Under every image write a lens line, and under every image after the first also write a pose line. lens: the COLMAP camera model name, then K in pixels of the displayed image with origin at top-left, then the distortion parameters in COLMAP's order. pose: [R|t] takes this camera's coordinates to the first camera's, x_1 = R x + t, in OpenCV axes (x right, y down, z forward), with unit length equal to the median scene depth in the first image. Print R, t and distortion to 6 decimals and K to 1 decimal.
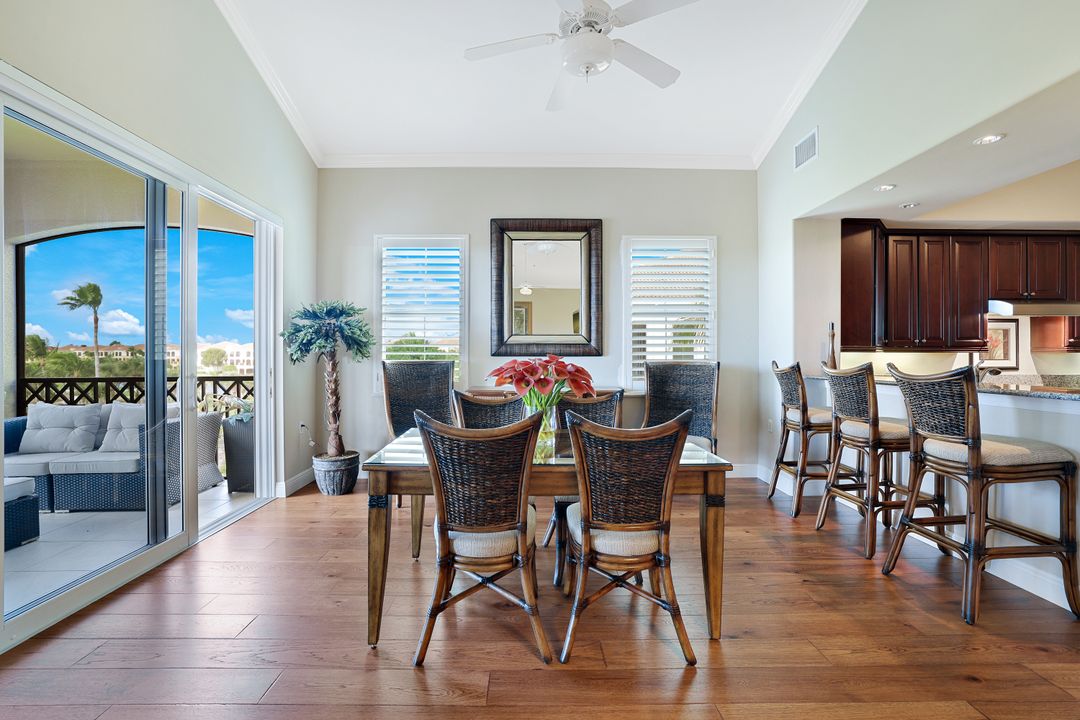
lens RADIAL K [[473.4, 0, 535.5], [0, 473.4, 352.1], [0, 0, 1]] dist [-0.035810, 0.007971]
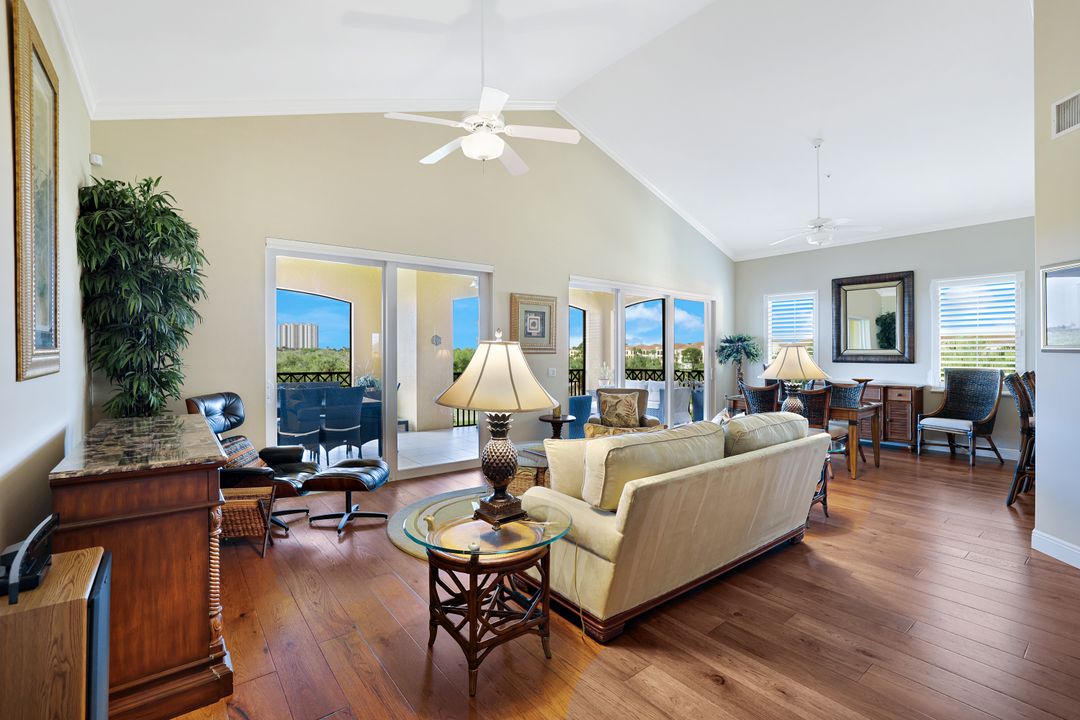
lens RADIAL K [[473.4, 0, 534.2], [0, 473.4, 354.9], [0, 0, 1]] dist [-0.035810, 0.007971]
pose [[0.600614, 0.003195, -0.799533, 0.588975], [0.012205, 0.999839, 0.013164, -0.052423], [0.799446, -0.017665, 0.600478, -0.821663]]
